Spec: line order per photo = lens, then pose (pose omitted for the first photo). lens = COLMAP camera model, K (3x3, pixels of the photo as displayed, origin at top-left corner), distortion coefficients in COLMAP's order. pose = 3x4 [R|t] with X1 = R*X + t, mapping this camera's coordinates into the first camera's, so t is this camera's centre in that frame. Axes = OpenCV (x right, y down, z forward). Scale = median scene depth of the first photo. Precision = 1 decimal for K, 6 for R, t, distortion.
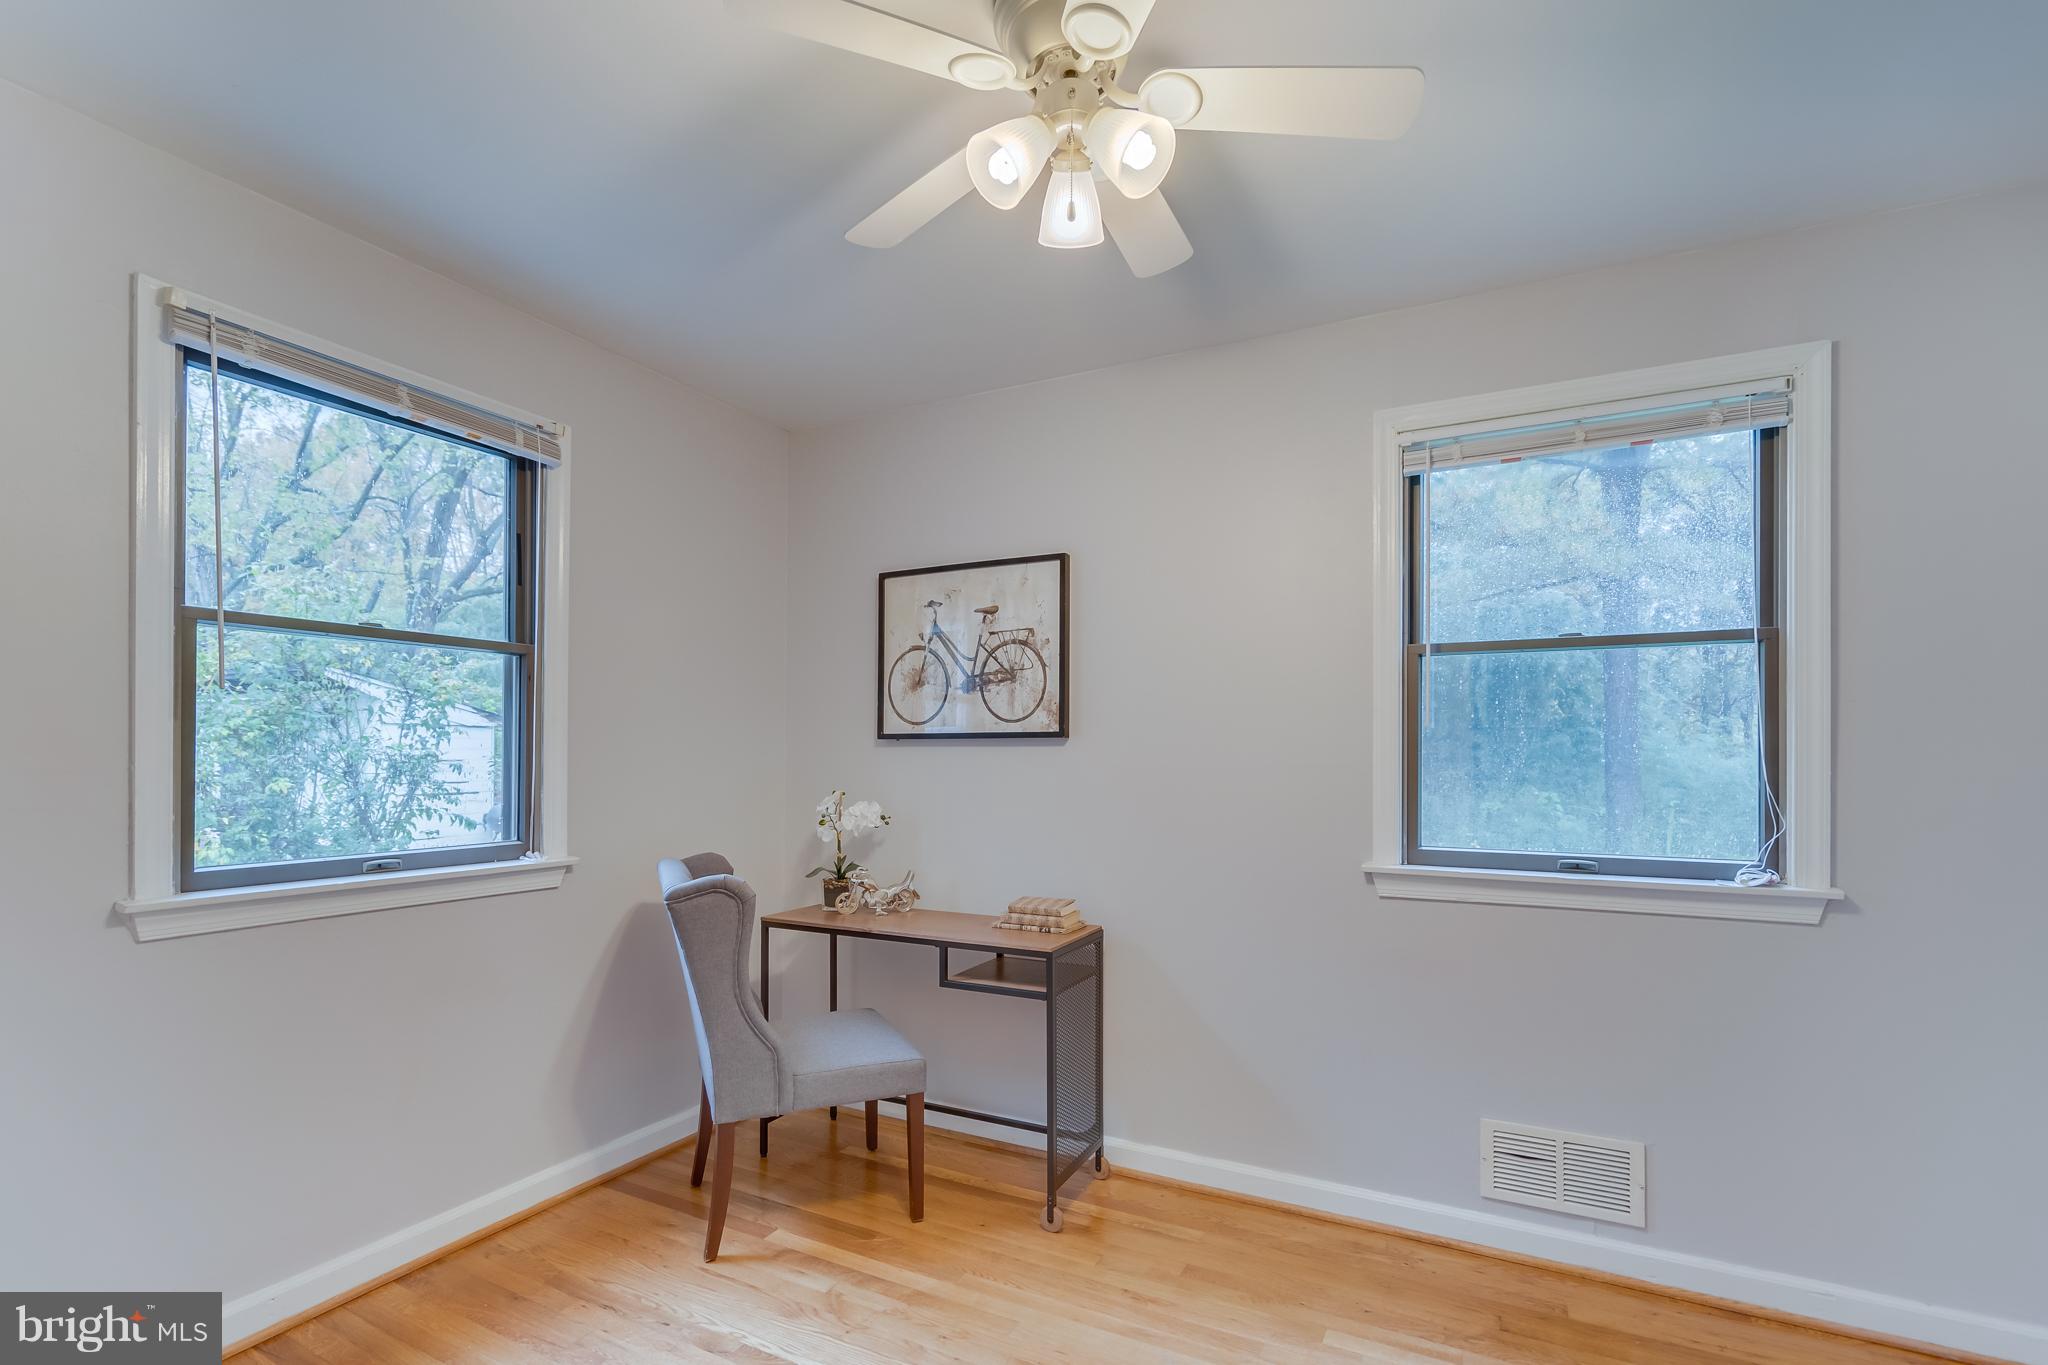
lens RADIAL K [[926.7, 0, 996.3], [0, 926.7, 753.2], [0, 0, 1]] dist [-0.003567, 0.002262]
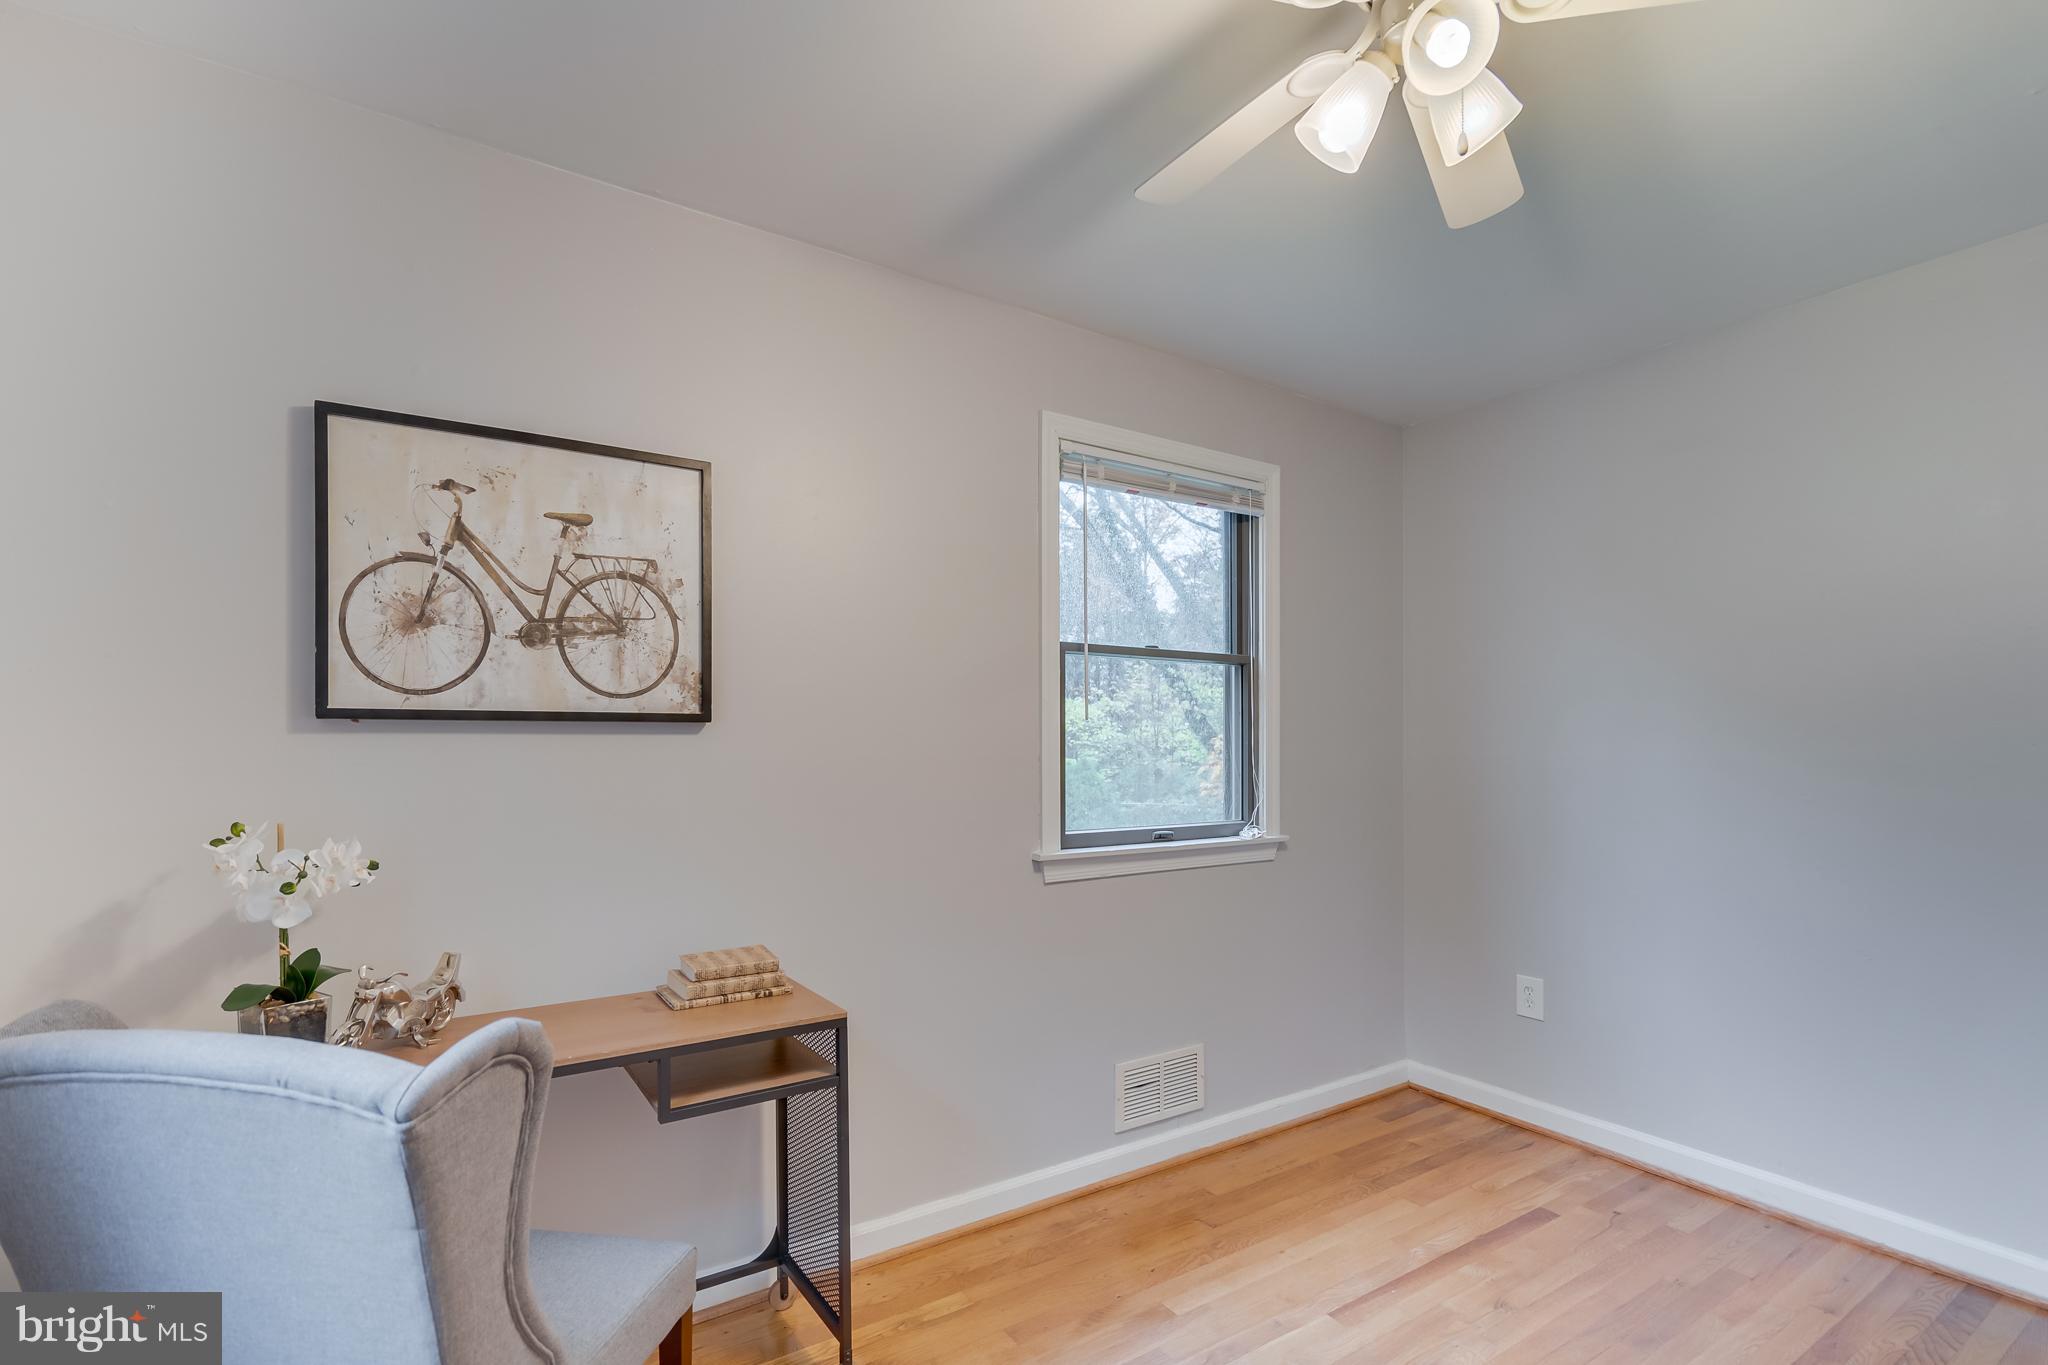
lens RADIAL K [[926.7, 0, 1019.3], [0, 926.7, 752.6], [0, 0, 1]] dist [-0.003567, 0.002262]
pose [[0.501225, -0.009642, 0.865263, -0.406265], [-0.000772, 0.999933, 0.011590, -0.002060], [-0.865316, -0.006477, 0.501184, 0.418661]]
